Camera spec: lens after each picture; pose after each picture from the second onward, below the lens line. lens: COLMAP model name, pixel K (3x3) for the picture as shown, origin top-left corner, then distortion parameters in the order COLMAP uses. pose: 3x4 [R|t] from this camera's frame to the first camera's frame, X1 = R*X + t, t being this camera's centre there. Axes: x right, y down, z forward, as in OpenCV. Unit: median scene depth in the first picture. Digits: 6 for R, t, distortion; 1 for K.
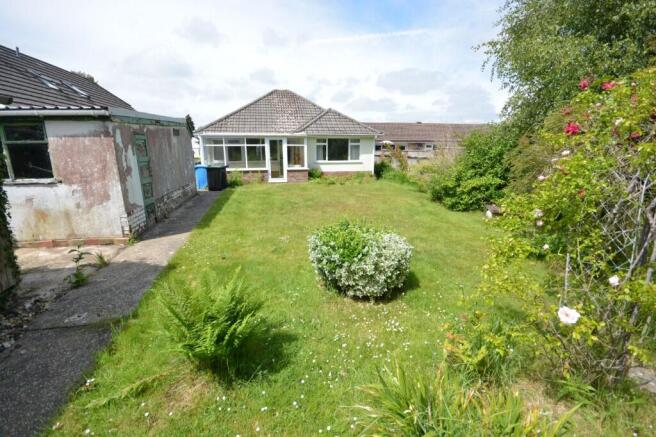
lens RADIAL K [[282.4, 0, 324.8], [0, 282.4, 214.6], [0, 0, 1]] dist [-0.002253, -0.001350]
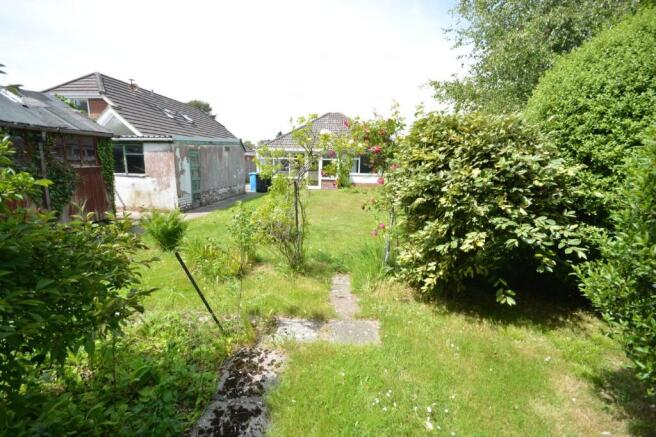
lens RADIAL K [[282.4, 0, 324.8], [0, 282.4, 214.6], [0, 0, 1]] dist [-0.002253, -0.001350]
pose [[0.955892, 0.074910, -0.284005, 0.585204], [-0.088592, 0.995431, -0.035620, 0.081020], [0.280039, 0.059209, 0.958161, -0.354134]]
